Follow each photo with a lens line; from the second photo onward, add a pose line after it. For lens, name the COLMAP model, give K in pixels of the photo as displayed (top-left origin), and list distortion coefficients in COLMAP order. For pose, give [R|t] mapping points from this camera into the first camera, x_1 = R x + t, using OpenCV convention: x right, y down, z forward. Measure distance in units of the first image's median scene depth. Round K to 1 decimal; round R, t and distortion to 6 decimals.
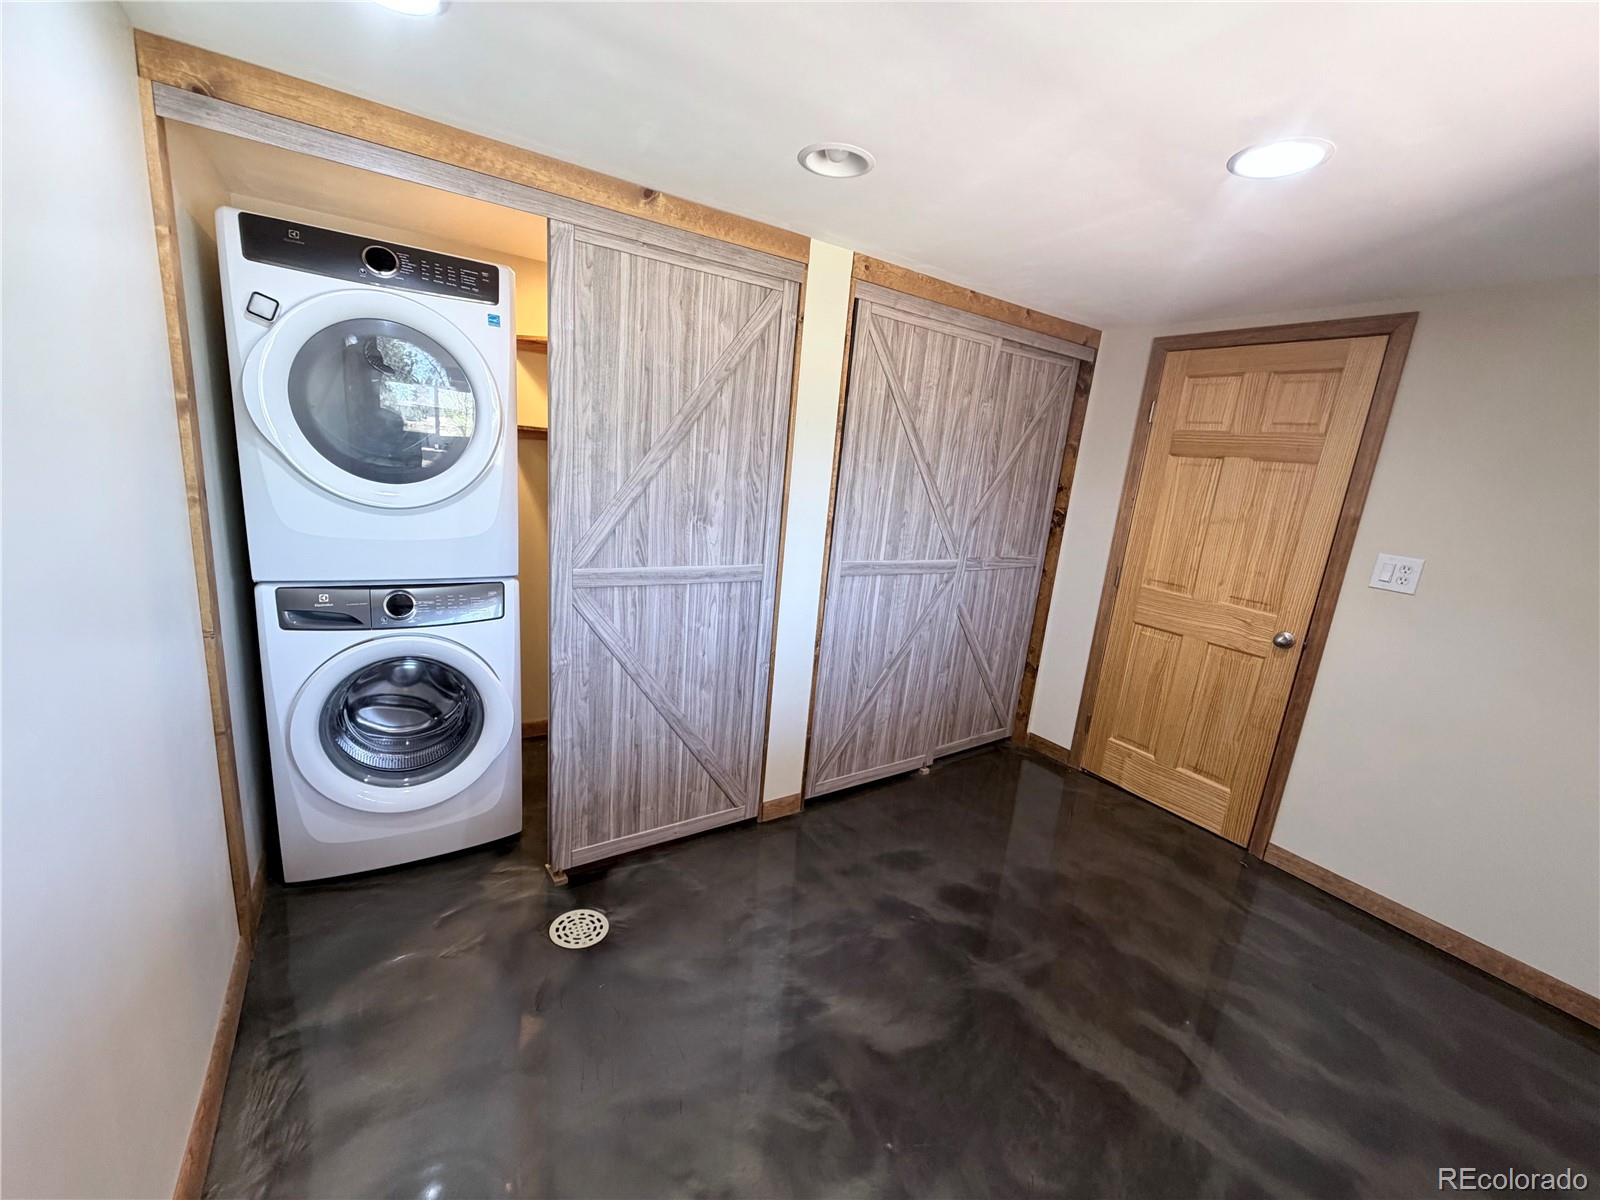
lens RADIAL K [[633.0, 0, 800.7], [0, 633.0, 597.7], [0, 0, 1]] dist [0.002673, 0.000337]
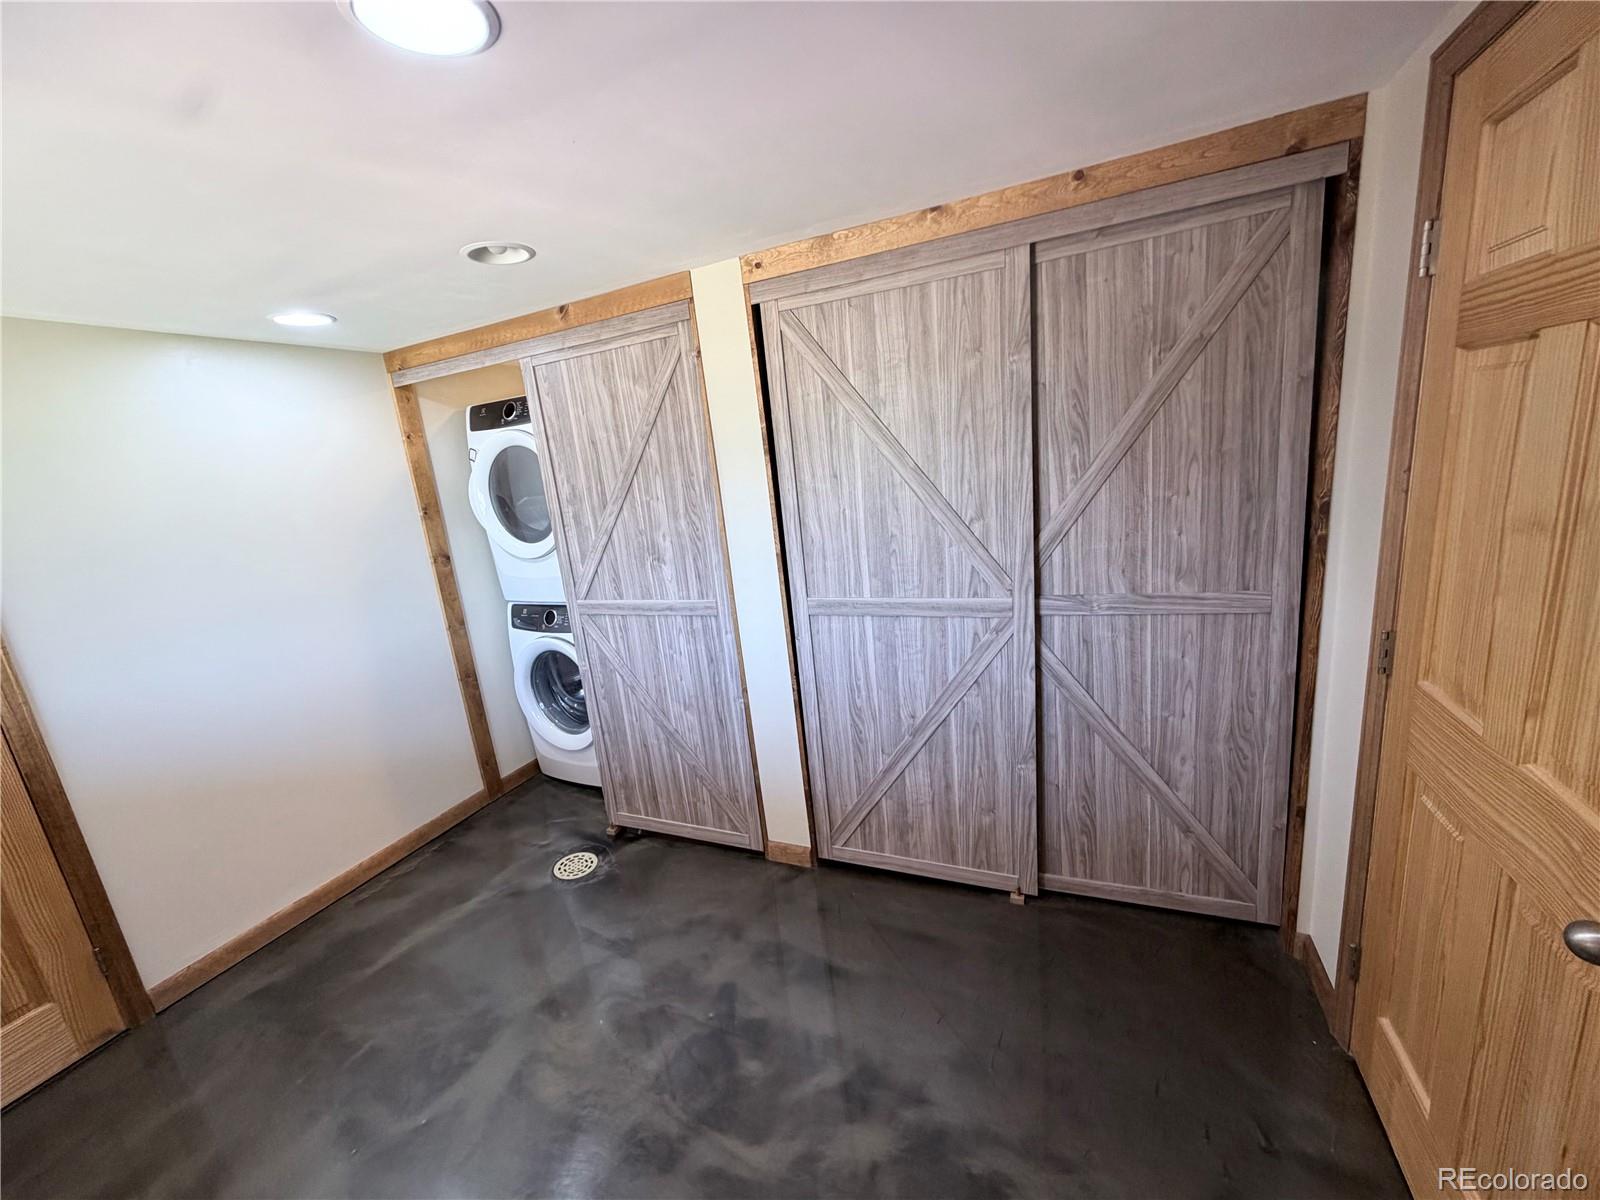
lens RADIAL K [[633.0, 0, 796.0], [0, 633.0, 598.8], [0, 0, 1]] dist [0.002673, 0.000337]
pose [[0.527662, 0.047035, -0.848151, 0.811688], [-0.035440, 0.998815, 0.033341, -0.086815], [0.848715, 0.012466, 0.528704, 0.538131]]
